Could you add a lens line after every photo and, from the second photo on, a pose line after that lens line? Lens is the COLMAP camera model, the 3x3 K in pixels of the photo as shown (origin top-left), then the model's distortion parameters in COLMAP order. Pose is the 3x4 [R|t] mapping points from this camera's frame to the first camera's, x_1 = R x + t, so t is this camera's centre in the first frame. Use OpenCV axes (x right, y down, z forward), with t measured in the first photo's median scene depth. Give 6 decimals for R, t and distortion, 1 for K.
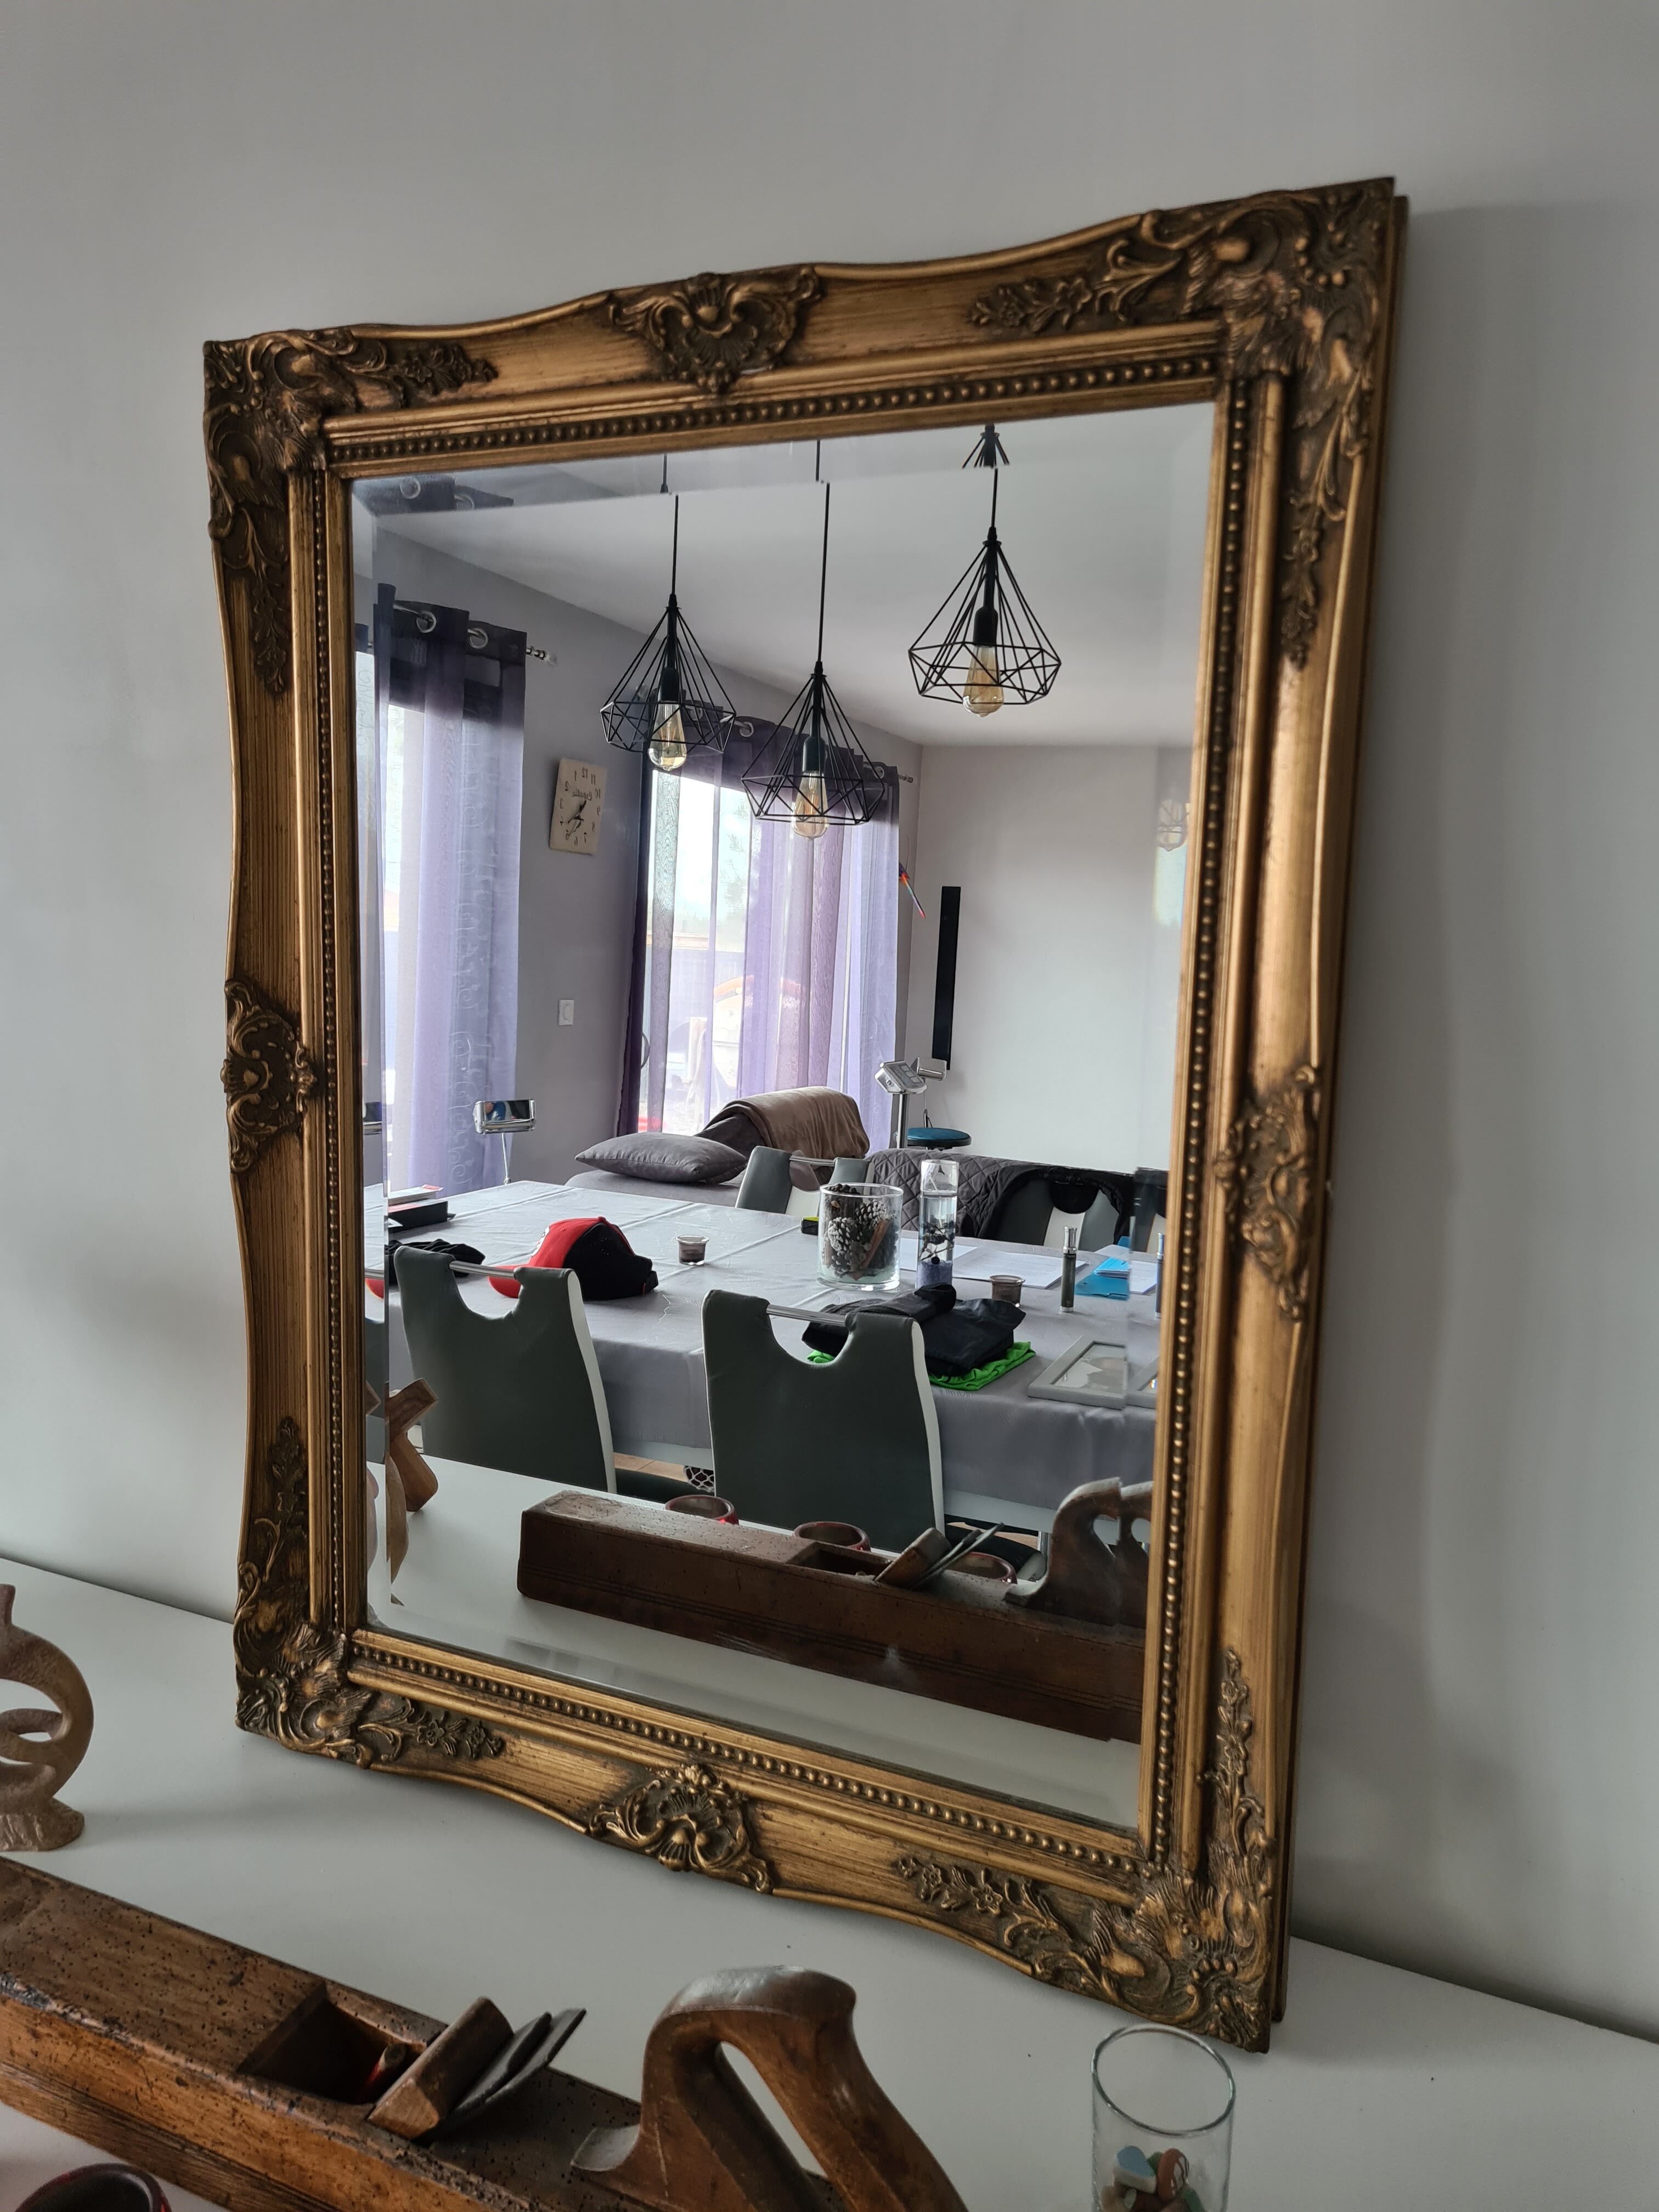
lens RADIAL K [[1653.8, 0, 789.2], [0, 1653.8, 1087.2], [0, 0, 1]] dist [0.060373, -0.043350]
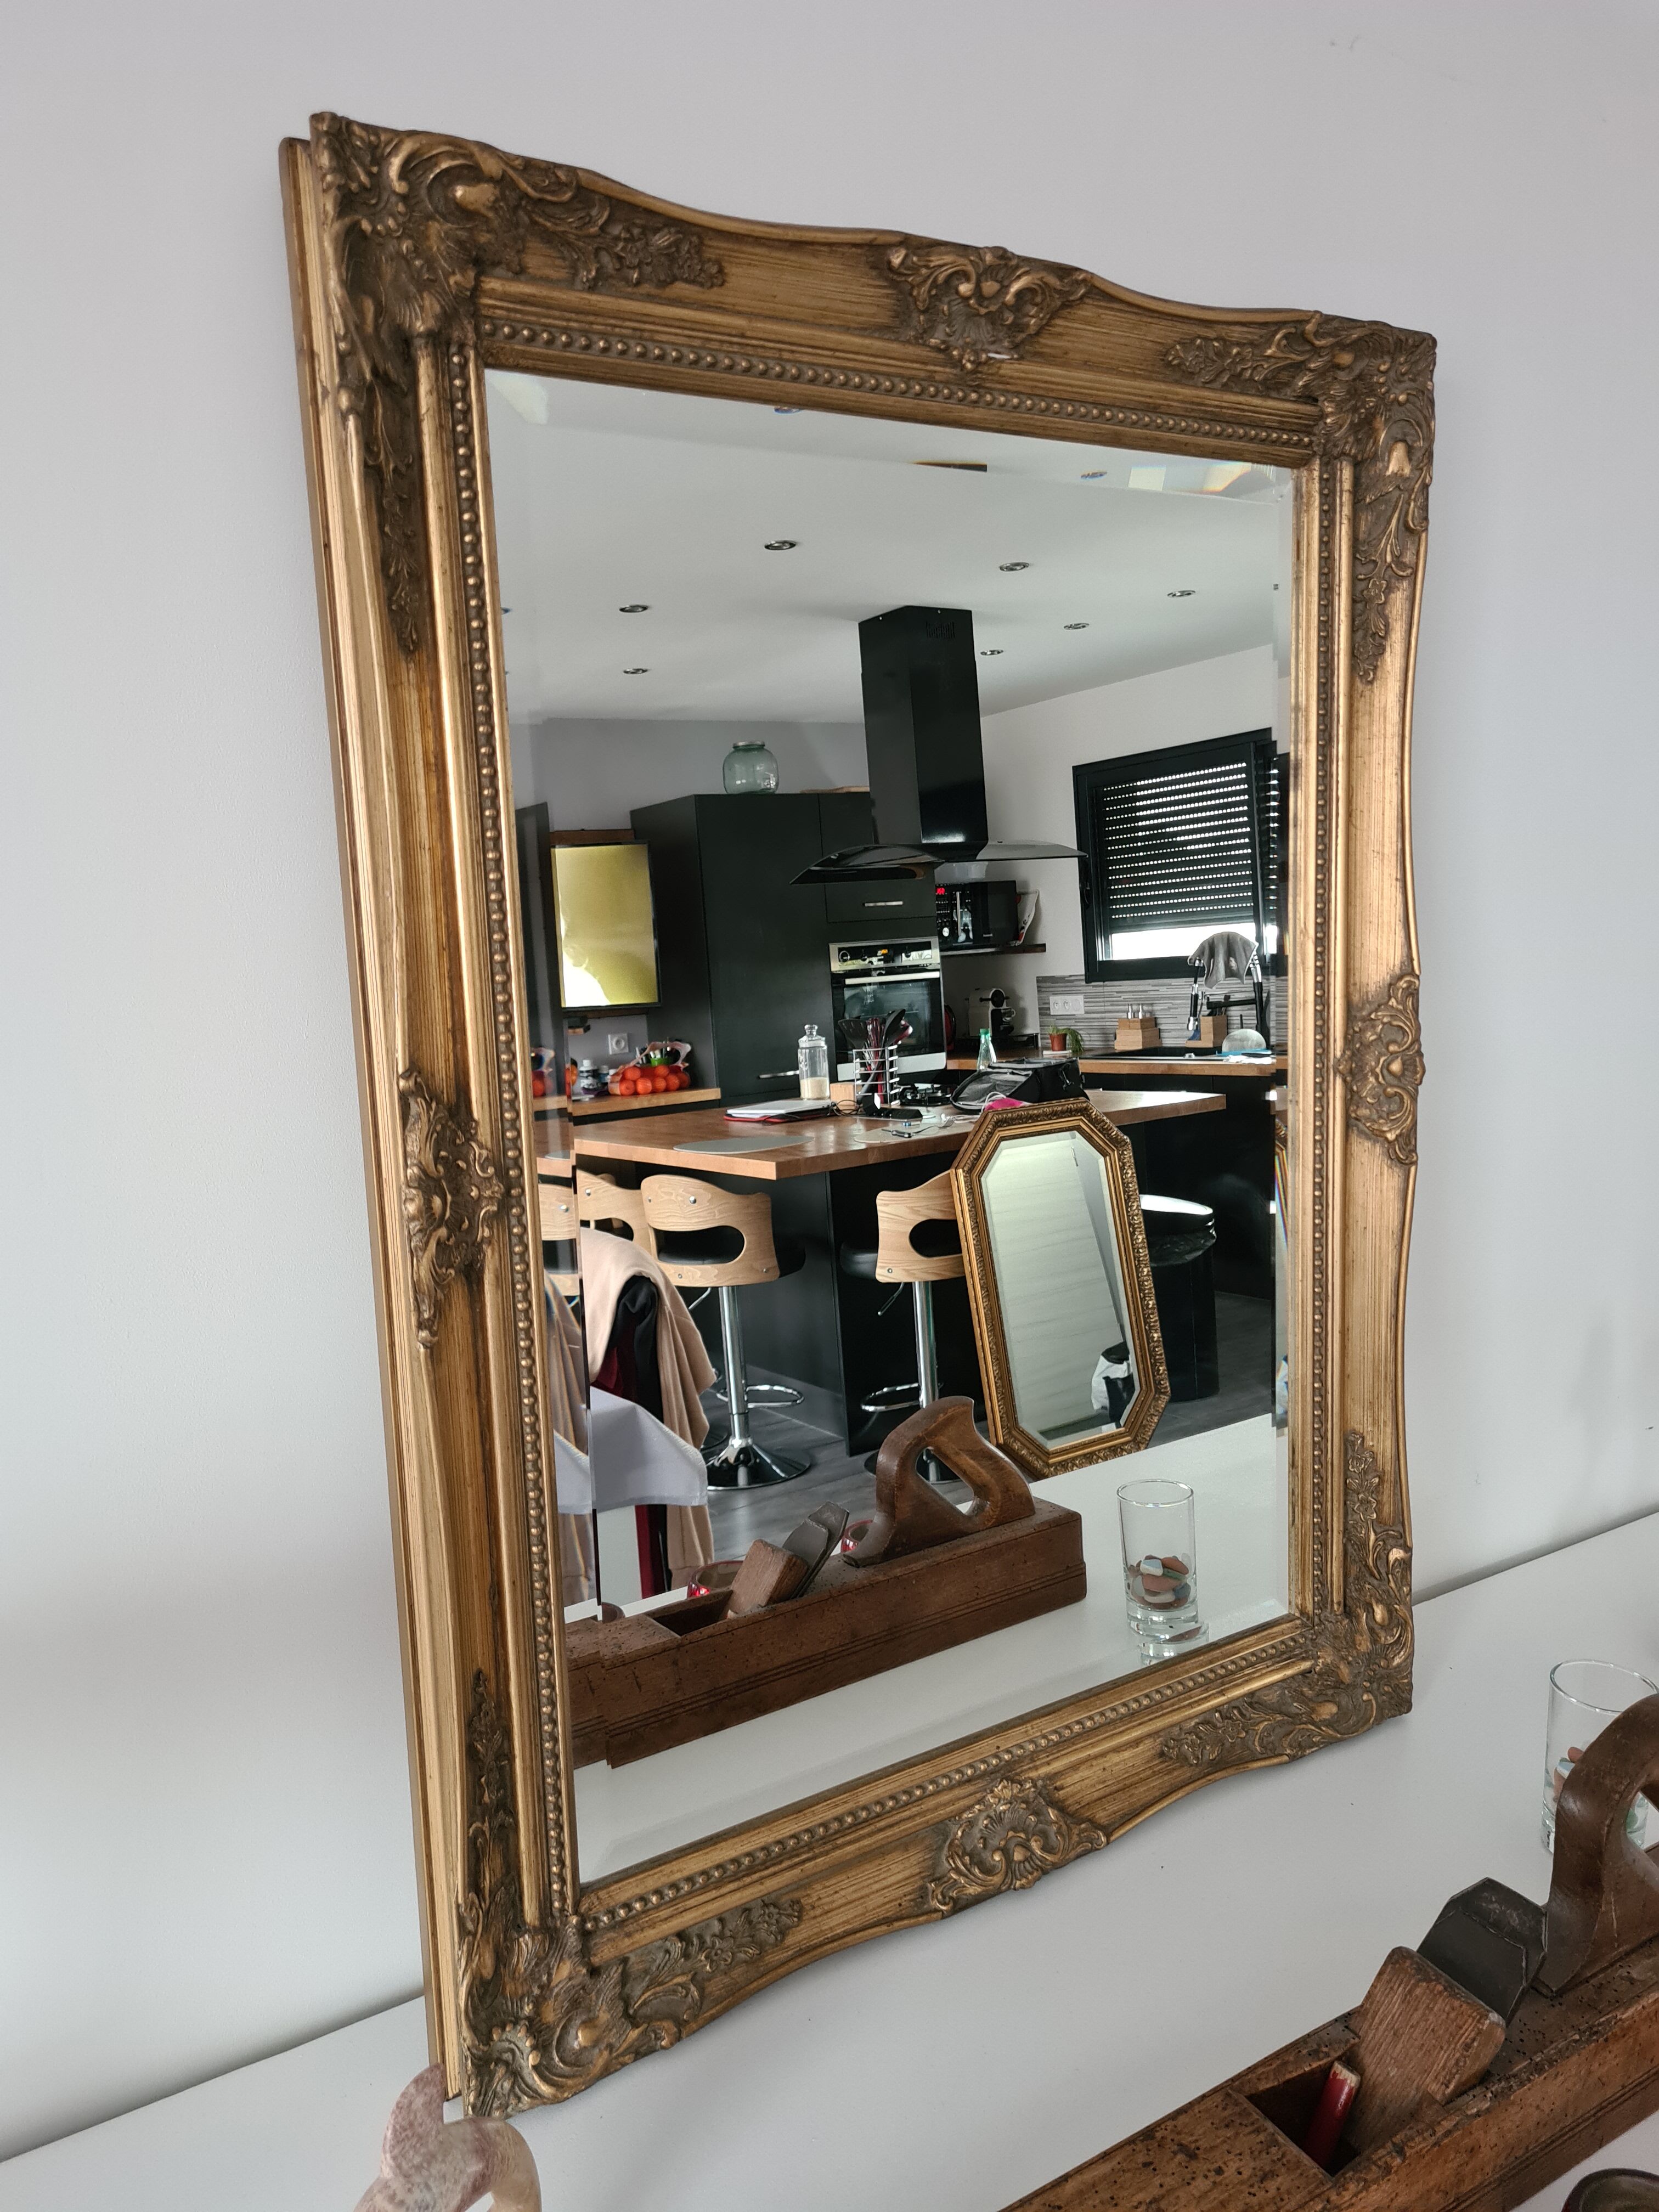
lens RADIAL K [[1675.0, 0, 802.0], [0, 1675.0, 1108.6], [0, 0, 1]] dist [0.035628, 0.006678]
pose [[0.537412, -0.164712, 0.827078, -0.928551], [0.169041, 0.981876, 0.085702, -0.089757], [-0.826204, 0.093752, 0.555516, 0.546745]]
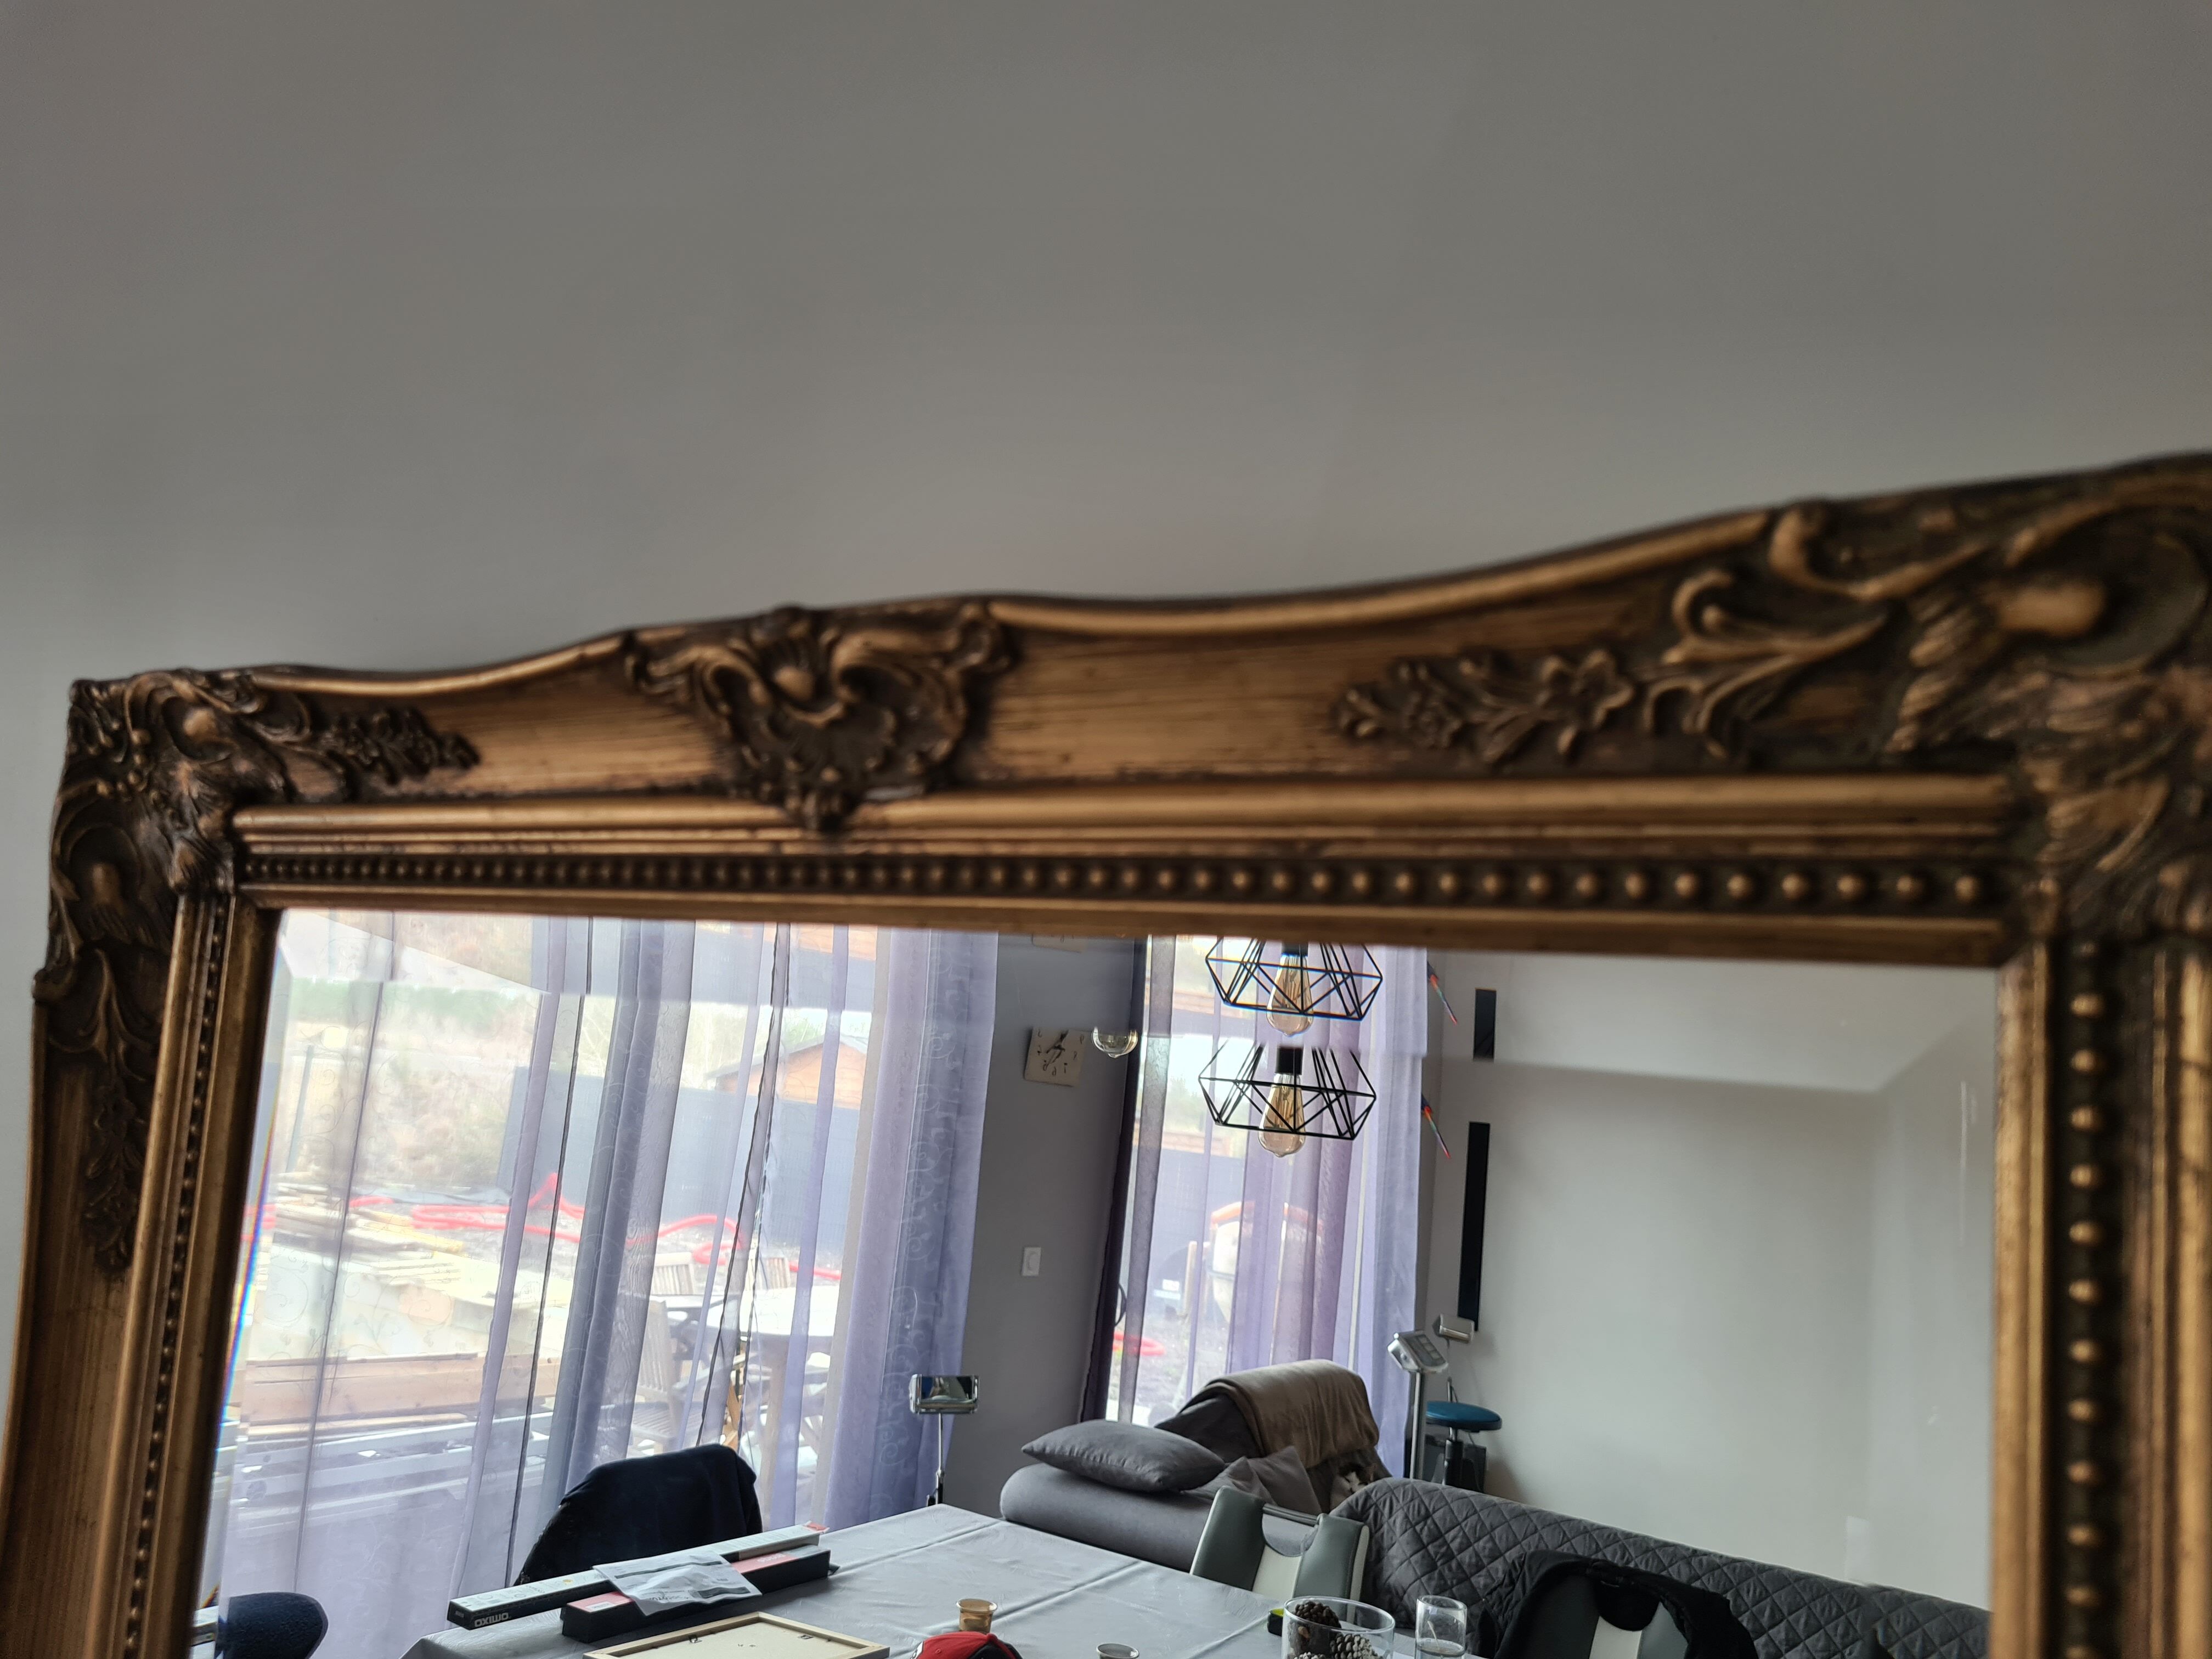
lens RADIAL K [[1663.4, 0, 1098.0], [0, 1663.4, 857.8], [0, 0, 1]] dist [0.060621, -0.057314]
pose [[0.990278, 0.030552, -0.135704, 0.094794], [-0.062419, 0.969445, -0.237235, -0.285705], [0.124309, 0.243399, 0.961927, 0.527057]]
